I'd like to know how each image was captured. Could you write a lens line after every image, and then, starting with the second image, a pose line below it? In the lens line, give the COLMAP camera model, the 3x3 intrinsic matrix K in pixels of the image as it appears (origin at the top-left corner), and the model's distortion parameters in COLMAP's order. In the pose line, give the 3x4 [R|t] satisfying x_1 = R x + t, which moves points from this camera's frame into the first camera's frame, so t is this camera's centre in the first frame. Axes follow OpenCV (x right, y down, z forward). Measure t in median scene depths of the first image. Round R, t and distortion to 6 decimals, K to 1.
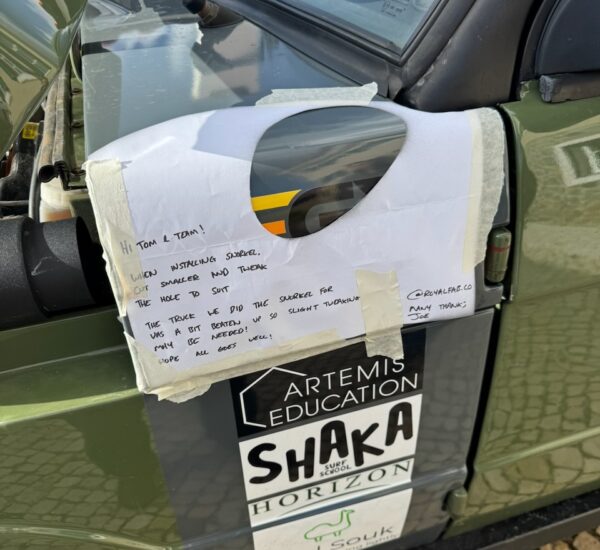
lens RADIAL K [[553.8, 0, 325.2], [0, 553.8, 274.5], [0, 0, 1]] dist [0.050644, -0.000139]
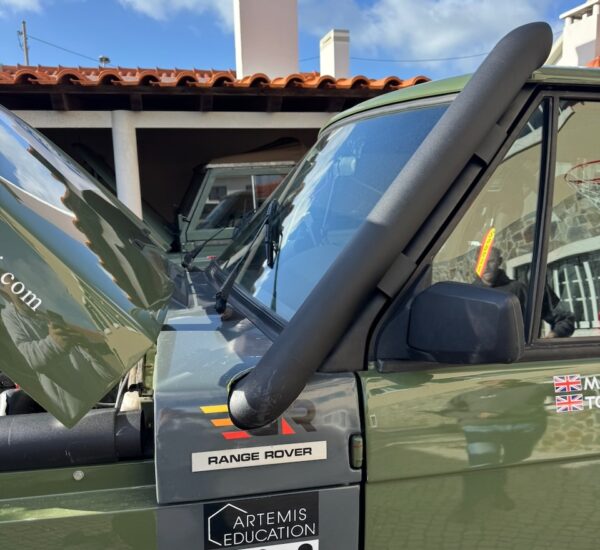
lens RADIAL K [[580.4, 0, 300.0], [0, 580.4, 275.0], [0, 0, 1]] dist [0.000887, -0.003728]
pose [[0.991004, 0.056138, -0.121492, 0.302884], [-0.101048, 0.909078, -0.404185, 0.216876], [0.087755, 0.412826, 0.906573, -0.931420]]
